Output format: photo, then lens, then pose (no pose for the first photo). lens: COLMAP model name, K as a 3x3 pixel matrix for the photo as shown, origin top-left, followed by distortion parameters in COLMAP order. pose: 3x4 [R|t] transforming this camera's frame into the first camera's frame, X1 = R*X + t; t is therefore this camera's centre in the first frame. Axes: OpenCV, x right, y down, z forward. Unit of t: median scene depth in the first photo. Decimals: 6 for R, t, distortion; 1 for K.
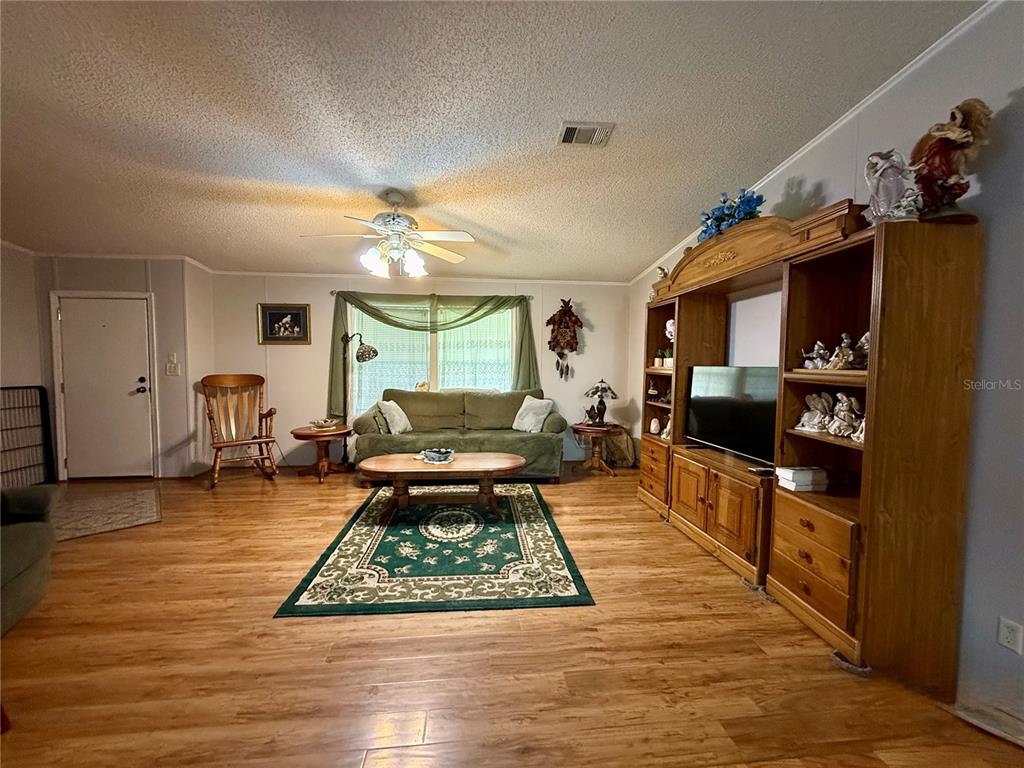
lens RADIAL K [[410.3, 0, 508.2], [0, 410.3, 383.8], [0, 0, 1]] dist [0.002333, 0.000811]
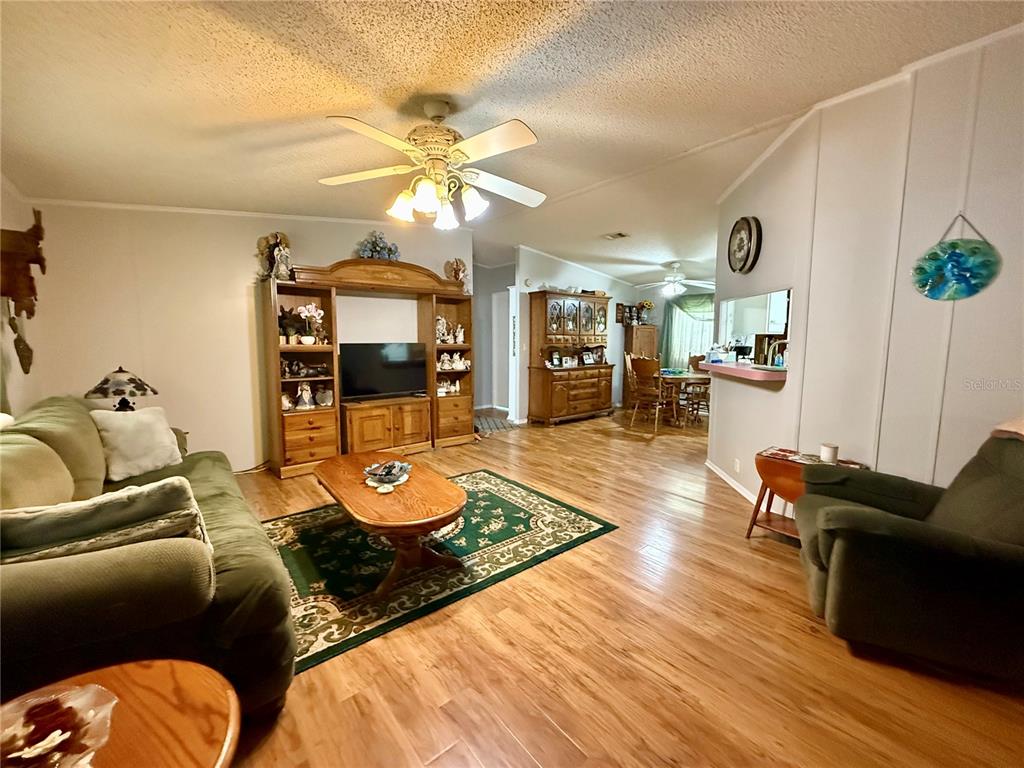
lens RADIAL K [[410.3, 0, 510.3], [0, 410.3, 386.5], [0, 0, 1]] dist [0.002333, 0.000811]
pose [[-0.561645, -0.102929, 0.820951, -1.148319], [0.034128, 0.988505, 0.147285, -0.099909], [-0.826674, 0.110740, -0.551676, 1.588745]]
